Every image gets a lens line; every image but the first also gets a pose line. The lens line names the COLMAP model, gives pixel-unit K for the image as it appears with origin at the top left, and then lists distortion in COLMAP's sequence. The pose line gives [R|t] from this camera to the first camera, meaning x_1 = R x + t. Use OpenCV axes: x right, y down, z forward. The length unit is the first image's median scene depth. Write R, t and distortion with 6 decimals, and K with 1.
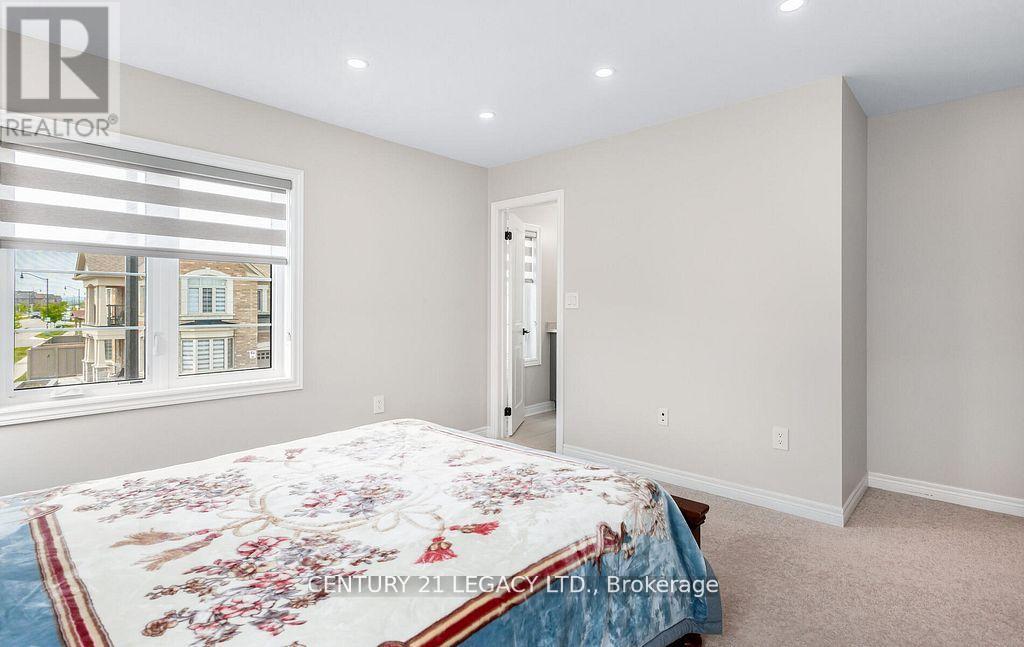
lens RADIAL K [[493.4, 0, 506.6], [0, 493.4, 315.1], [0, 0, 1]] dist [0.000779, 0.000037]
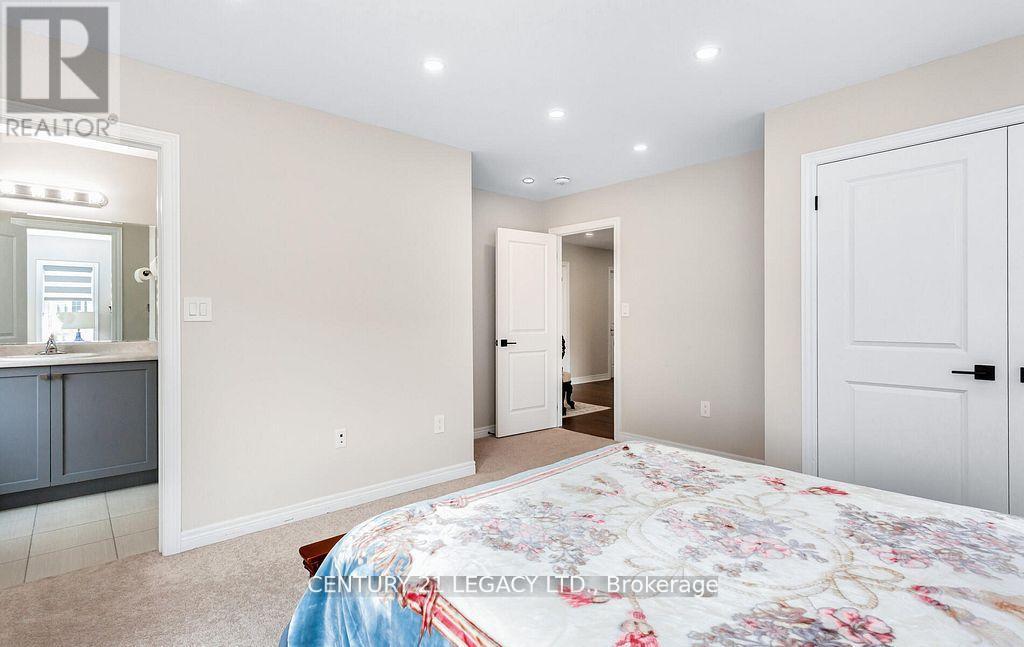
lens RADIAL K [[493.4, 0, 506.6], [0, 493.4, 315.1], [0, 0, 1]] dist [0.000779, 0.000037]
pose [[0.113170, 0.001318, 0.993575, -1.289212], [0.020707, 0.999779, -0.003685, -0.026370], [-0.993360, 0.020991, 0.113118, 1.367616]]
